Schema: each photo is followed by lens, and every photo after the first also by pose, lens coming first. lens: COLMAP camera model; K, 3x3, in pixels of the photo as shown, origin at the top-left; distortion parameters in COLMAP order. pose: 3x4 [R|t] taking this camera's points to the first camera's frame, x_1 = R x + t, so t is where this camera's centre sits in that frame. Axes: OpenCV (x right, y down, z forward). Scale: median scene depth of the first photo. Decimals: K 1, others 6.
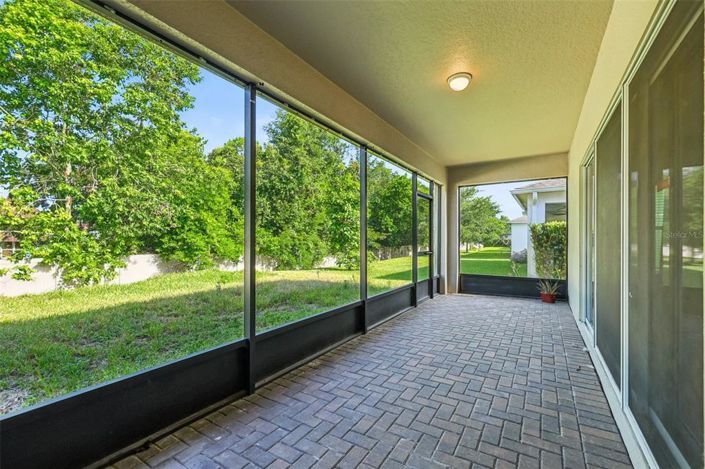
lens RADIAL K [[300.9, 0, 353.5], [0, 300.9, 238.9], [0, 0, 1]] dist [0.001160, 0.000098]
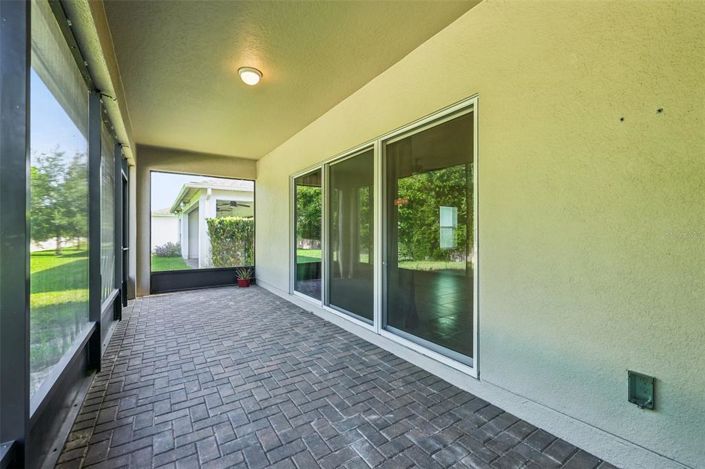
lens RADIAL K [[300.9, 0, 352.1], [0, 300.9, 233.8], [0, 0, 1]] dist [0.001160, 0.000098]
pose [[0.423628, 0.000011, 0.905836, -0.380176], [-0.005337, 0.999983, 0.002483, 0.004242], [-0.905821, -0.005886, 0.423620, 0.230213]]
